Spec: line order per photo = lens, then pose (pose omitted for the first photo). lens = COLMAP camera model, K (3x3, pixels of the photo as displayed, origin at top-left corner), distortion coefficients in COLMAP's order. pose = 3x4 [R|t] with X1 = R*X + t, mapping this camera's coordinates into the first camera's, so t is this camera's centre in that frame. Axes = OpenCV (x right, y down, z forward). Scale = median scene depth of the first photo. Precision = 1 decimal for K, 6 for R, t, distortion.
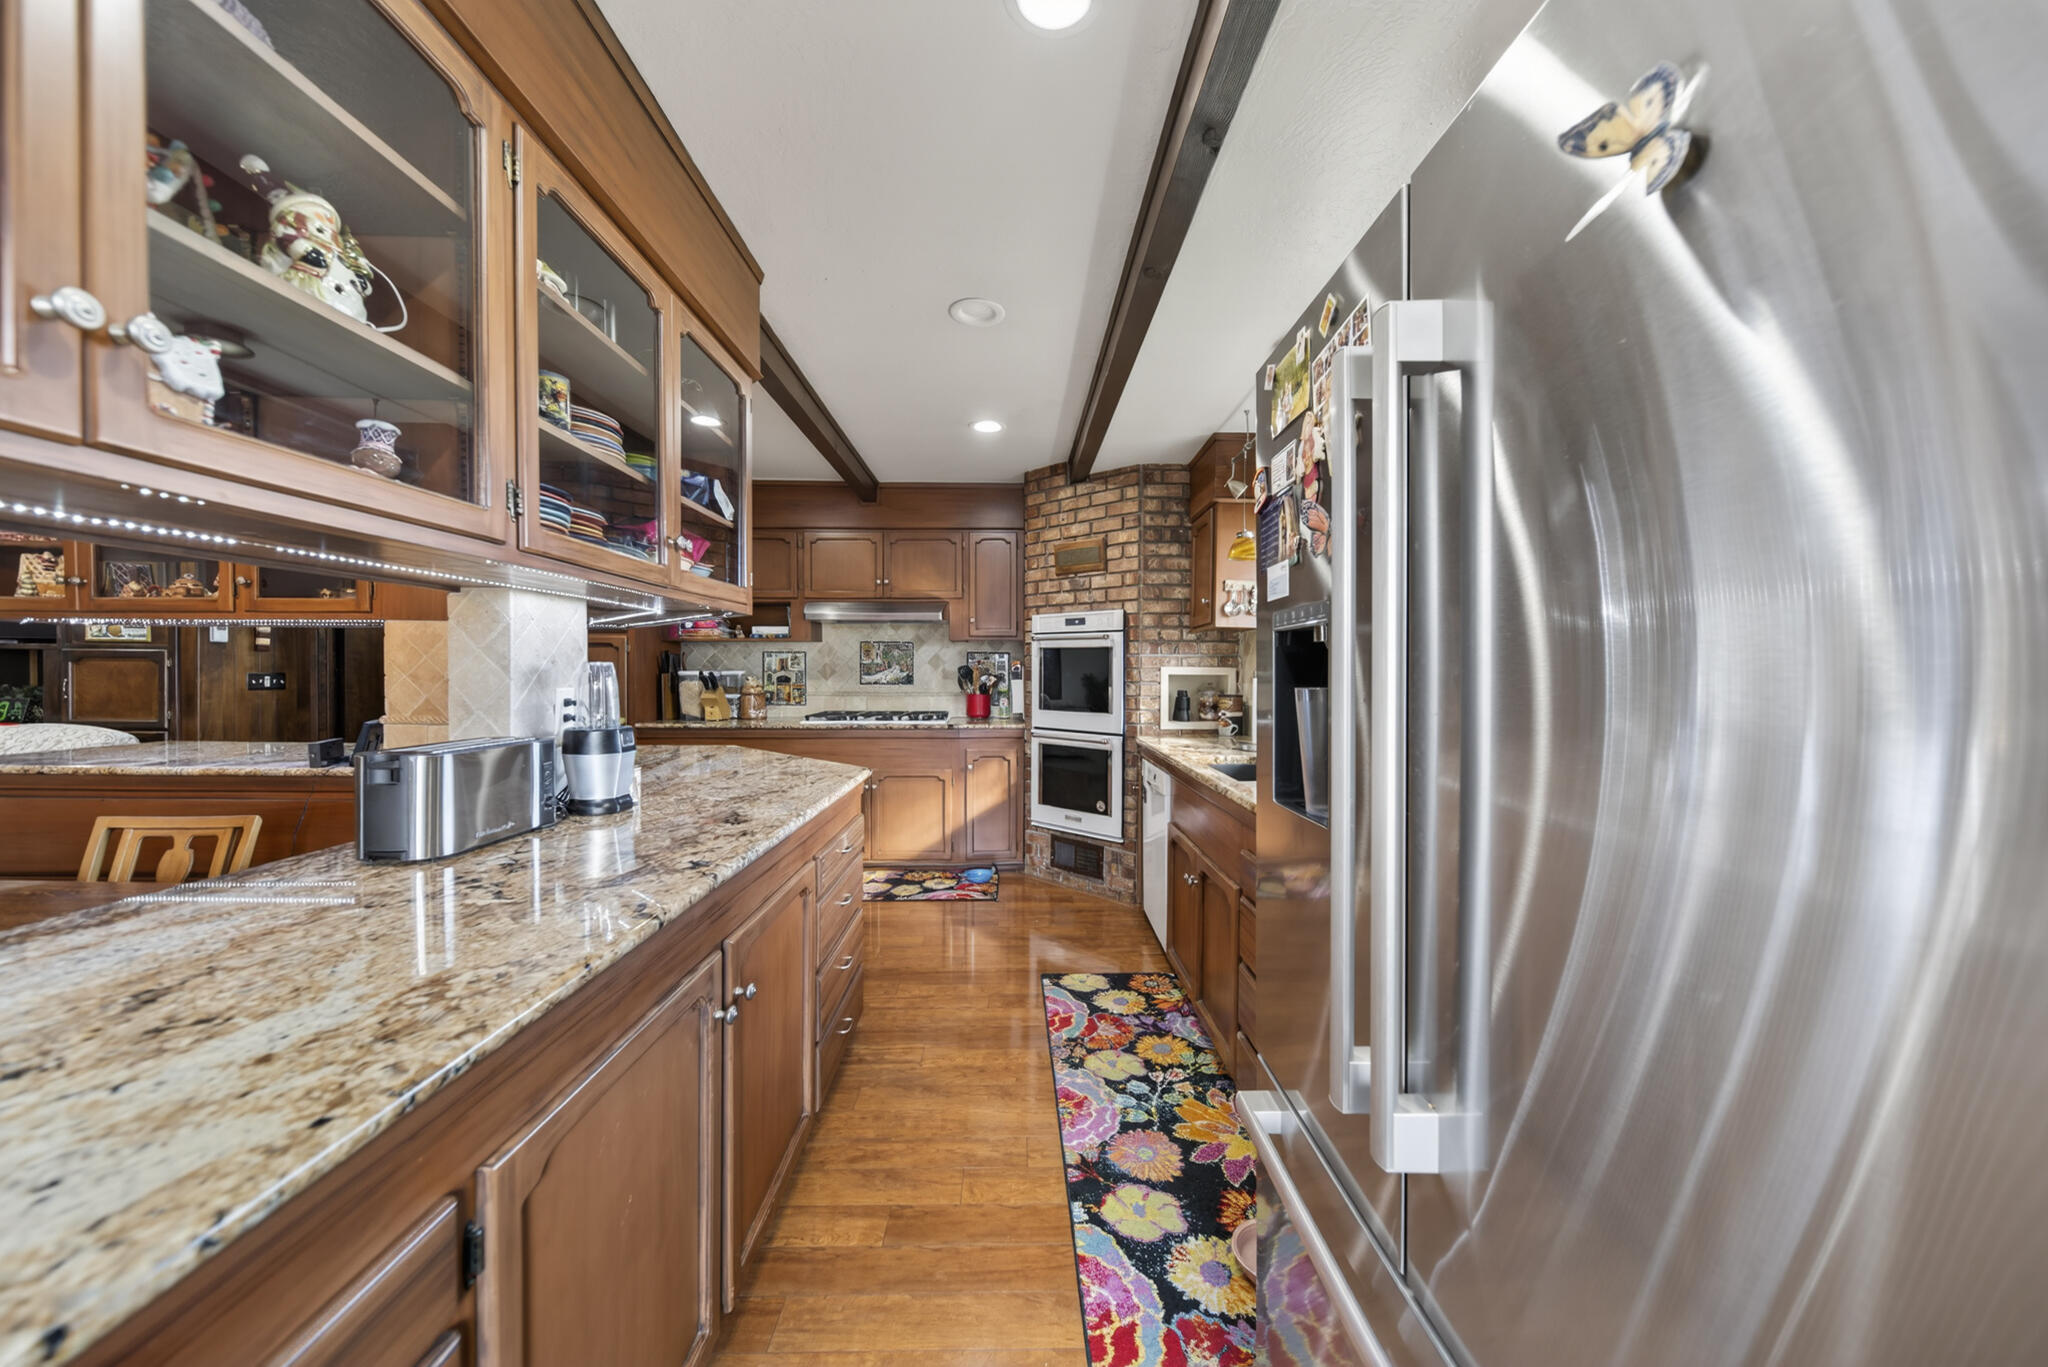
lens RADIAL K [[734.2, 0, 1032.7], [0, 734.2, 682.9], [0, 0, 1]] dist [0.001660, -0.002404]
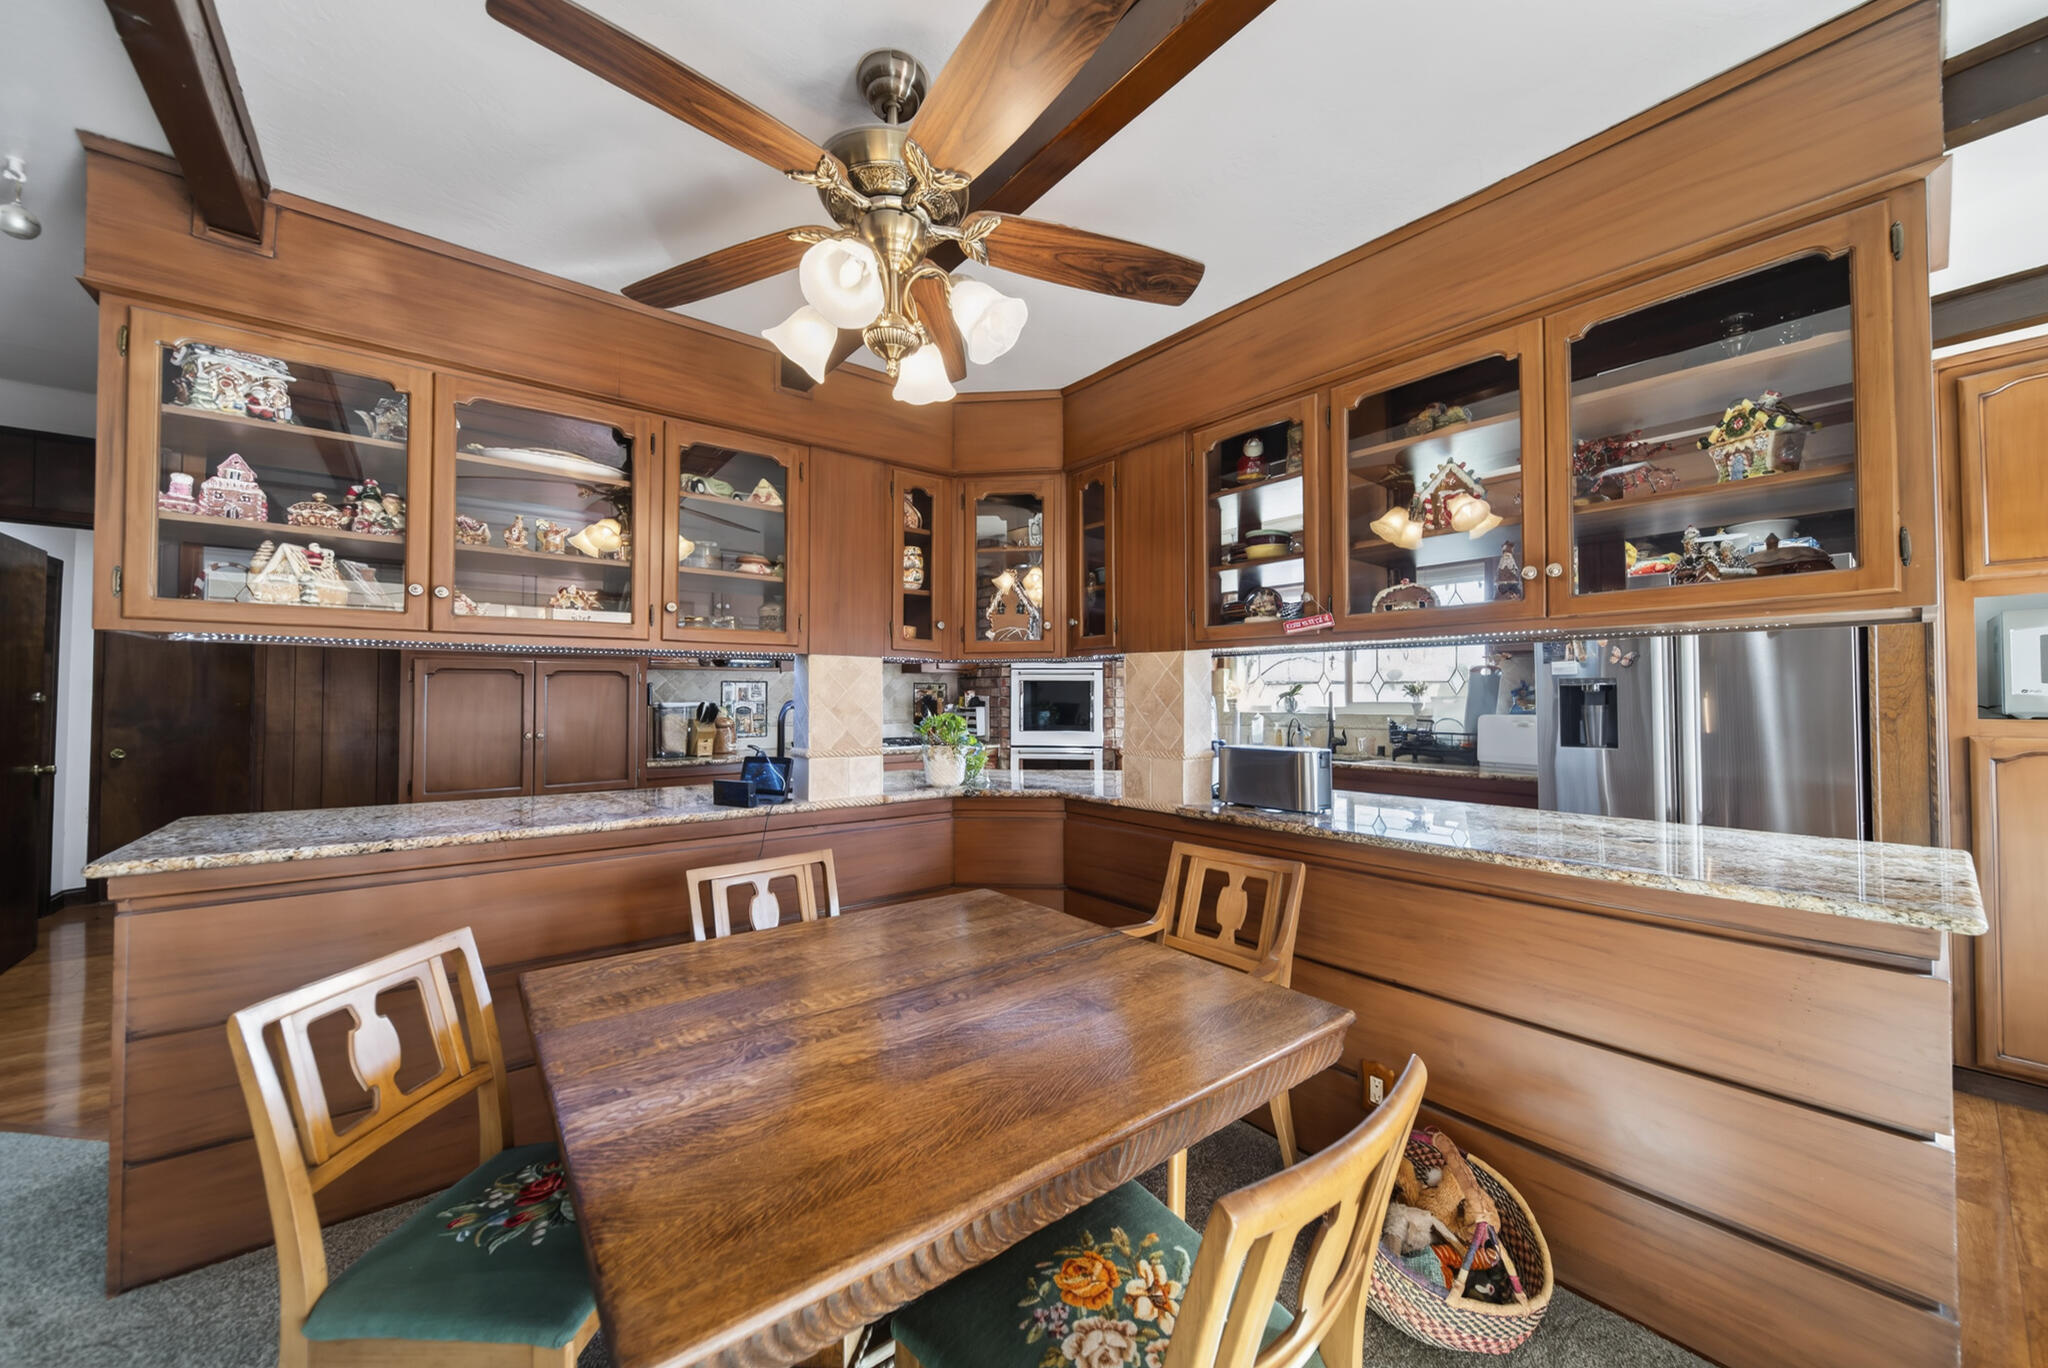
lens RADIAL K [[734.2, 0, 1032.7], [0, 734.2, 683.4], [0, 0, 1]] dist [0.001660, -0.002404]
pose [[0.793728, 0.005403, 0.608248, -0.782964], [0.014714, 0.999497, -0.028078, -0.008752], [-0.608094, 0.031236, 0.793250, 0.015719]]
